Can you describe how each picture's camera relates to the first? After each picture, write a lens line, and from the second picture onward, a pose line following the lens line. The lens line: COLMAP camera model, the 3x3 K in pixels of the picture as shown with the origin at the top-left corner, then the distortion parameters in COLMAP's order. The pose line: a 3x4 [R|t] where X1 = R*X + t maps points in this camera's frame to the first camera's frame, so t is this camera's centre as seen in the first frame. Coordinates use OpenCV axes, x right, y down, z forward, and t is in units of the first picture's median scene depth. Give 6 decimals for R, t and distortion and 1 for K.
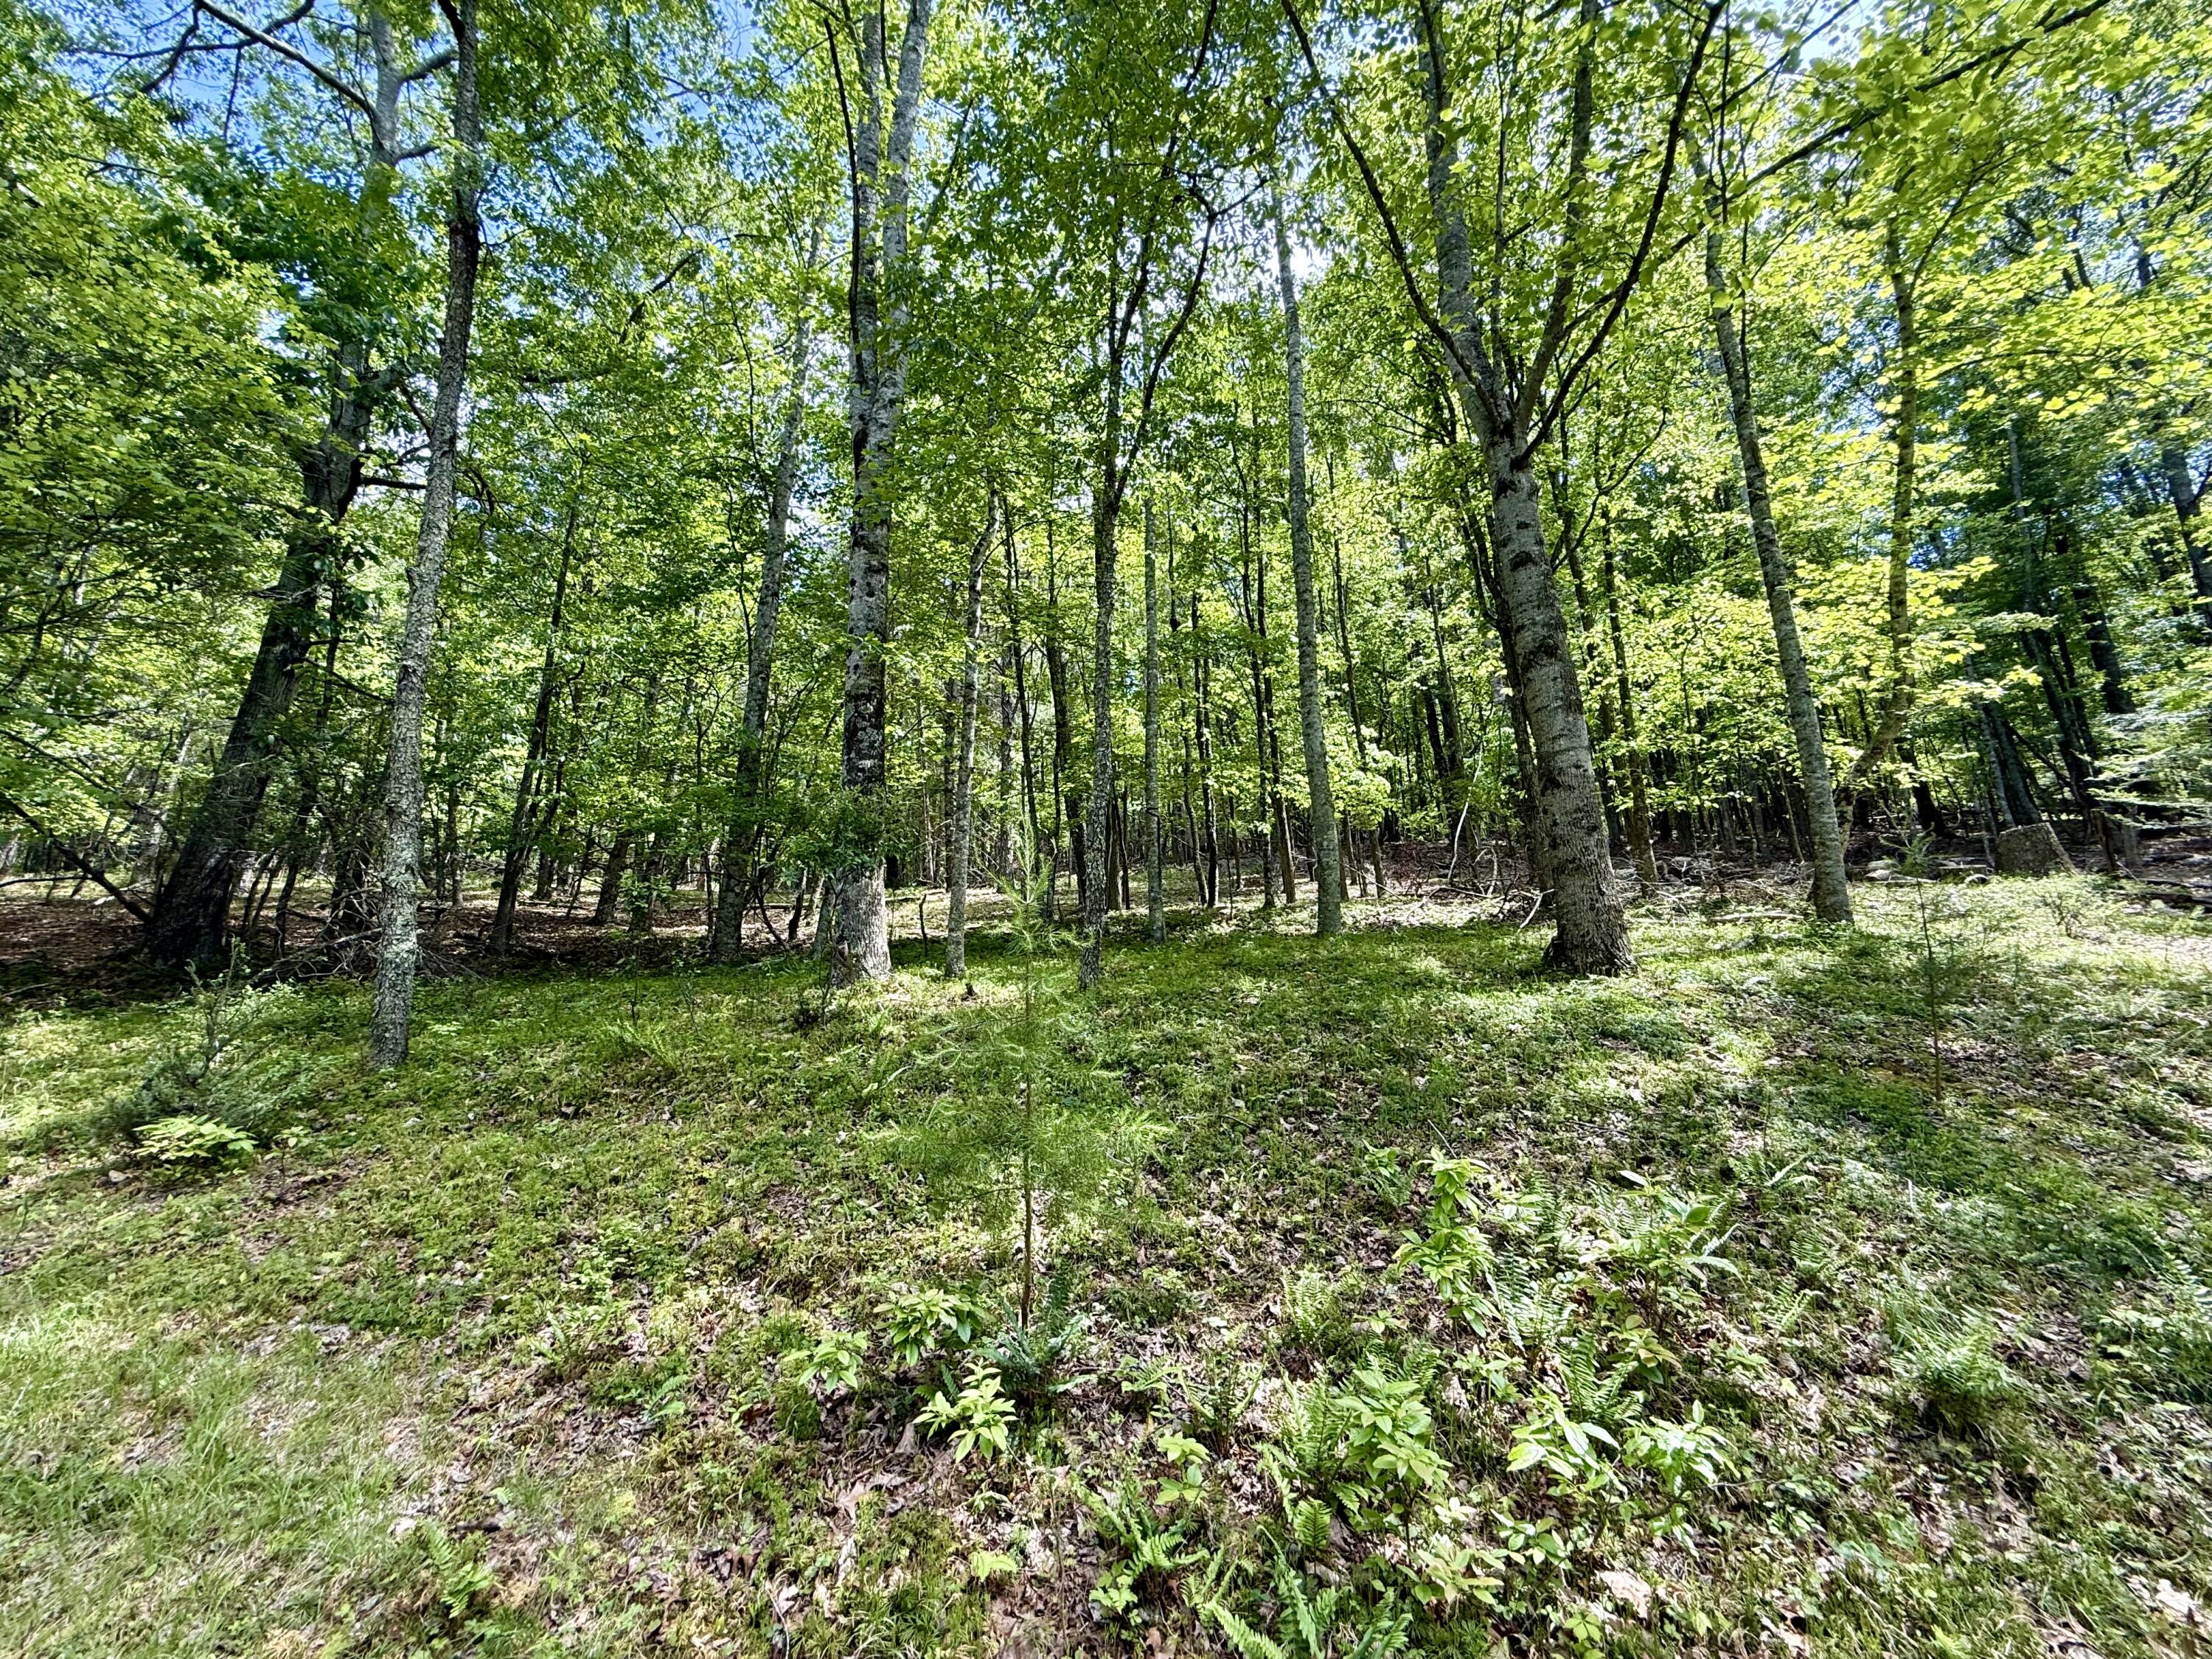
lens RADIAL K [[881.2, 0, 1097.1], [0, 881.2, 830.7], [0, 0, 1]] dist [0.002785, -0.000665]
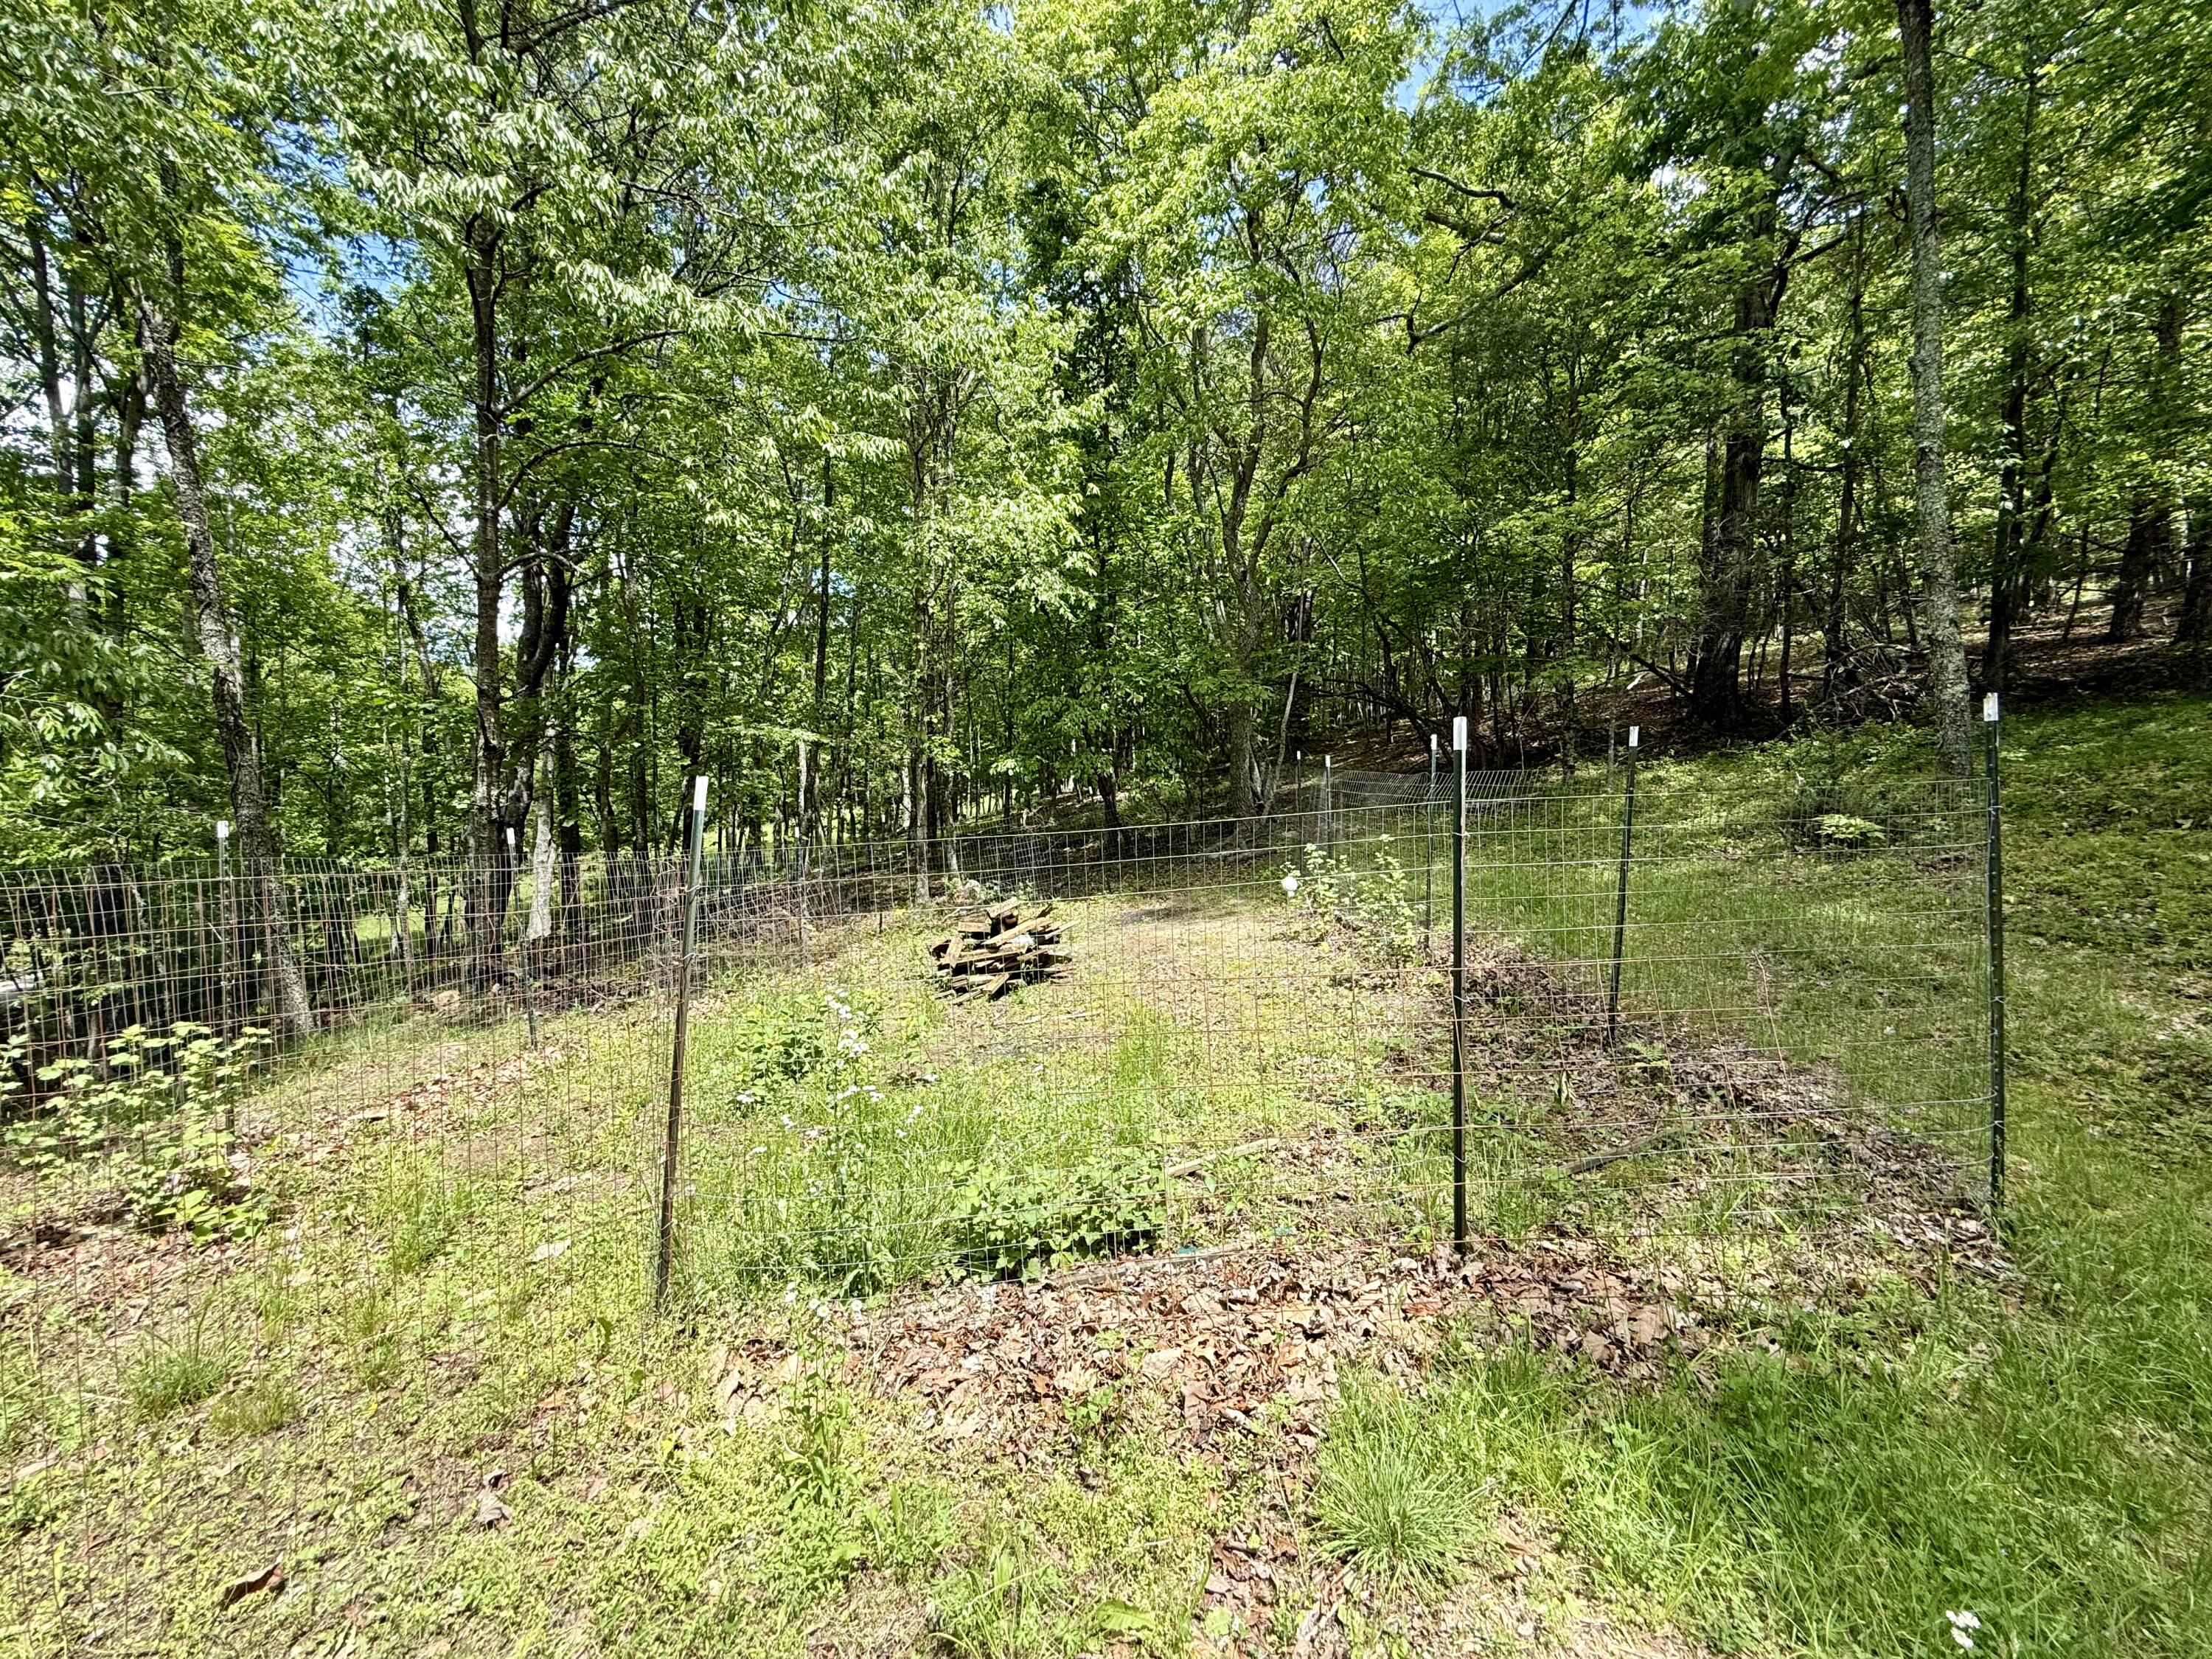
lens RADIAL K [[881.2, 0, 1097.1], [0, 881.2, 830.7], [0, 0, 1]] dist [0.002785, -0.000665]
pose [[0.216075, 0.036927, -0.975678, 0.150546], [0.231446, 0.968866, 0.087925, -0.067307], [0.948549, -0.244816, 0.200801, -0.465133]]
